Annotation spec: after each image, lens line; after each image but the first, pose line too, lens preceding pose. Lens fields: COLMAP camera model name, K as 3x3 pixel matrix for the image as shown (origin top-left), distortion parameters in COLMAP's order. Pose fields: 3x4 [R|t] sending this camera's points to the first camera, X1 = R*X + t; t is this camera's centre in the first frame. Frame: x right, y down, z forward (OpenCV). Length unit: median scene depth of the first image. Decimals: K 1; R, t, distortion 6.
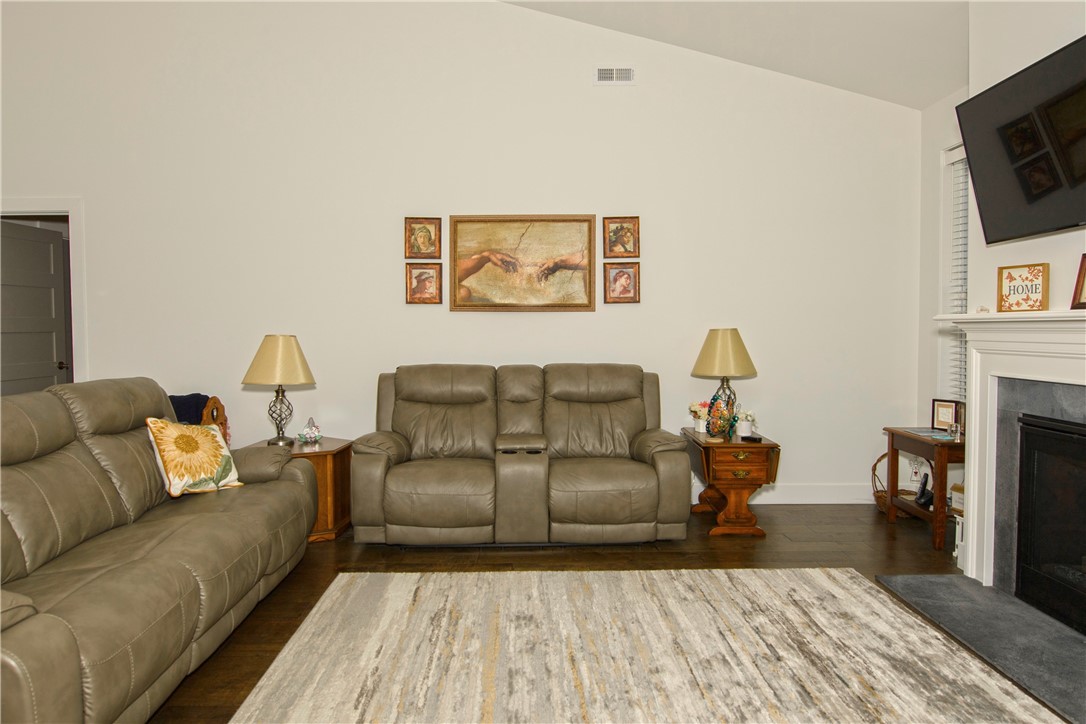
lens RADIAL K [[650.4, 0, 544.7], [0, 650.4, 355.6], [0, 0, 1]] dist [-0.009390, -0.007321]
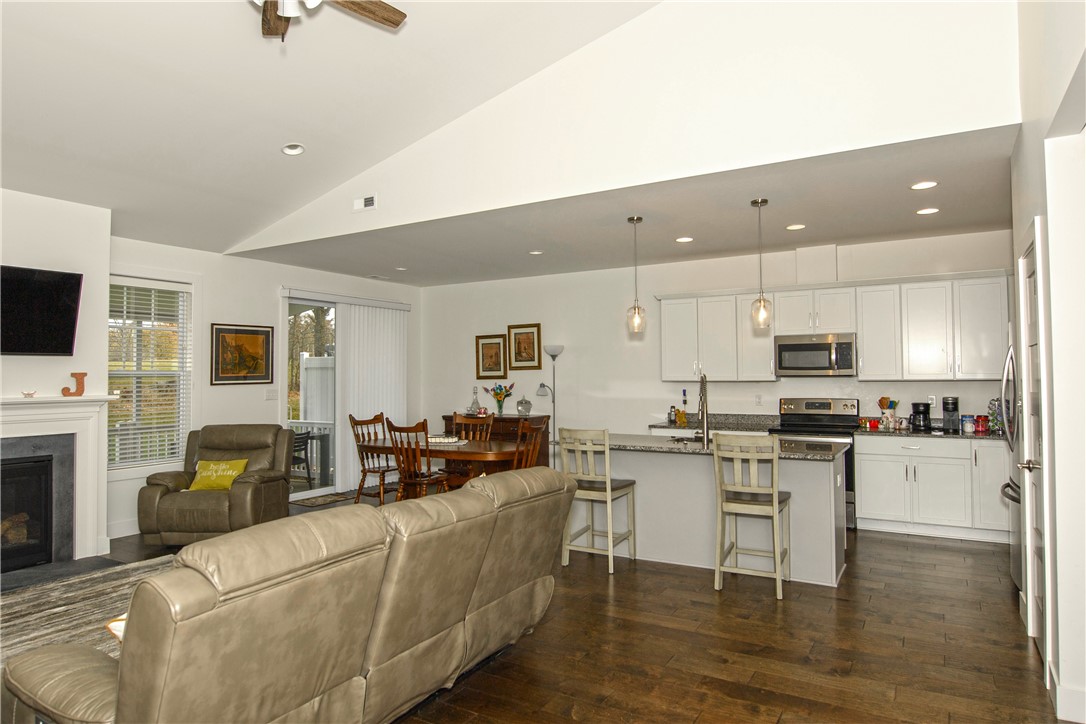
lens RADIAL K [[650.4, 0, 547.6], [0, 650.4, 355.5], [0, 0, 1]] dist [-0.009390, -0.007321]
pose [[-0.857177, 0.026291, 0.514350, -1.257950], [0.032224, 0.999477, 0.002614, -0.123581], [-0.514013, 0.018815, -0.857576, 1.430116]]
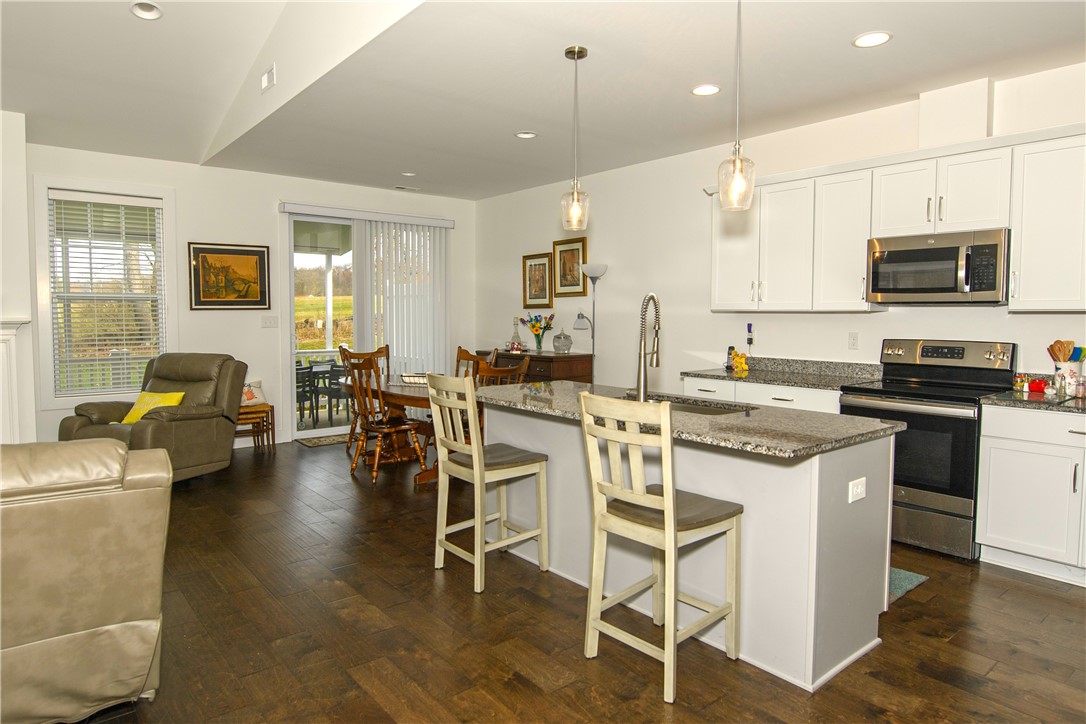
lens RADIAL K [[650.4, 0, 547.3], [0, 650.4, 354.6], [0, 0, 1]] dist [-0.009390, -0.007321]
pose [[-0.633675, -0.047394, 0.772146, -1.428554], [0.032053, 0.995656, 0.087417, -0.056266], [-0.772935, 0.080144, -0.629404, 0.548449]]
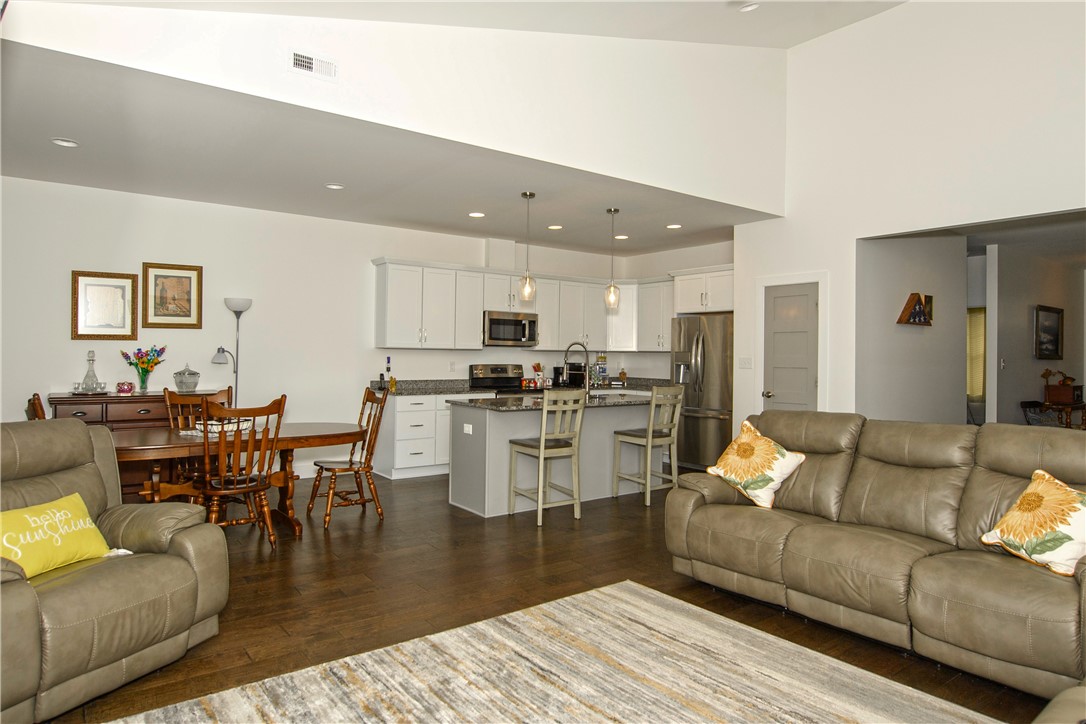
lens RADIAL K [[650.4, 0, 536.1], [0, 650.4, 341.5], [0, 0, 1]] dist [-0.009390, -0.007321]
pose [[-0.808971, -0.017446, -0.587589, 0.574071], [-0.033304, 0.999314, 0.016181, -0.085559], [0.586904, 0.032659, -0.808998, 1.338319]]
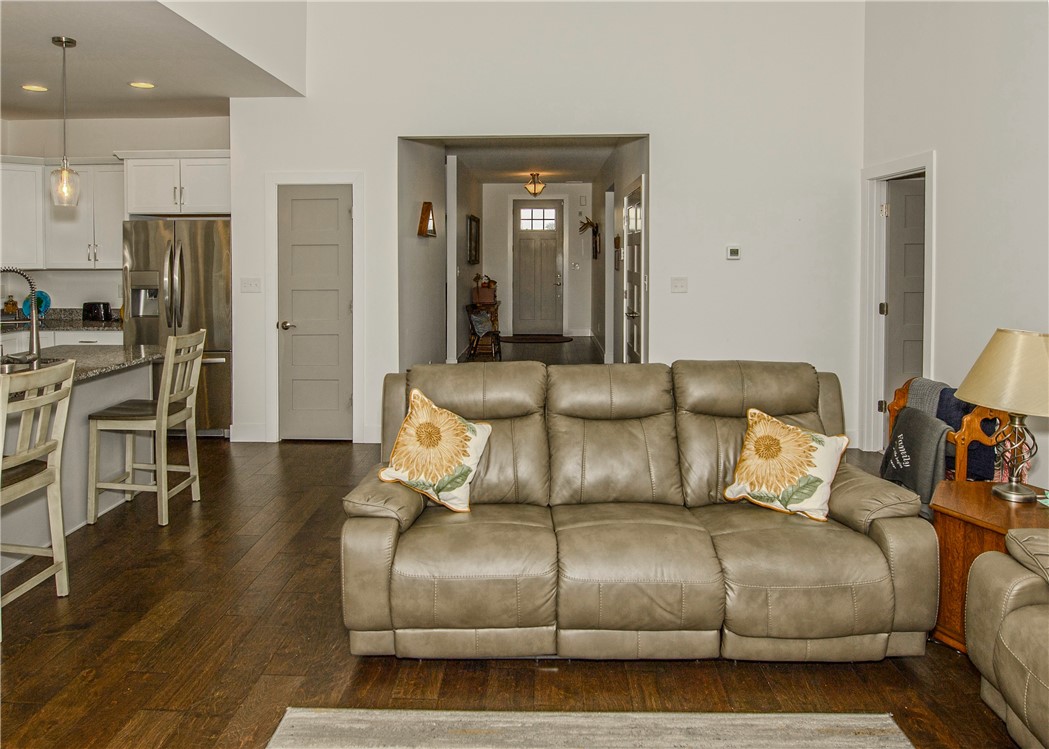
lens RADIAL K [[694.4, 0, 505.7], [0, 694.4, 266.3], [0, 0, 1]] dist [-0.010340, 0.001101]
pose [[-0.060047, 0.024112, -0.997904, 0.412234], [-0.039070, 0.998885, 0.026486, -0.122243], [0.997431, 0.040579, -0.059038, 0.695939]]
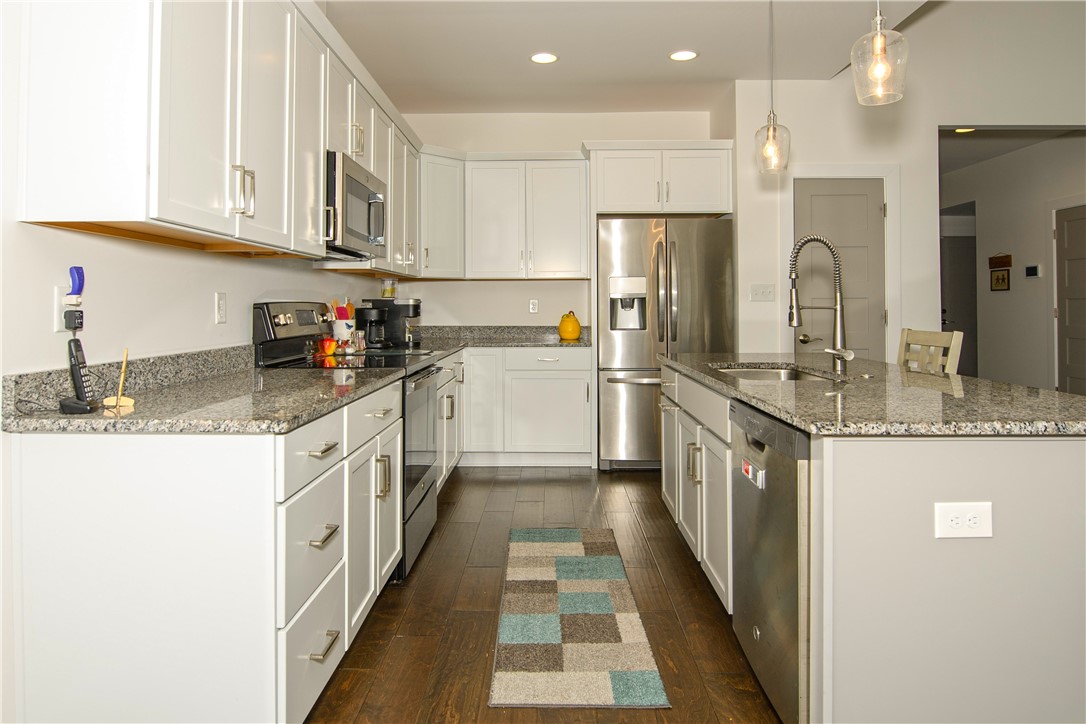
lens RADIAL K [[663.3, 0, 537.4], [0, 663.3, 300.1], [0, 0, 1]] dist [0.000368, -0.002373]
pose [[-0.031048, -0.006330, -0.999498, 0.158662], [-0.042317, 0.999092, -0.005012, 0.046240], [0.998622, 0.042140, -0.031287, -0.547542]]
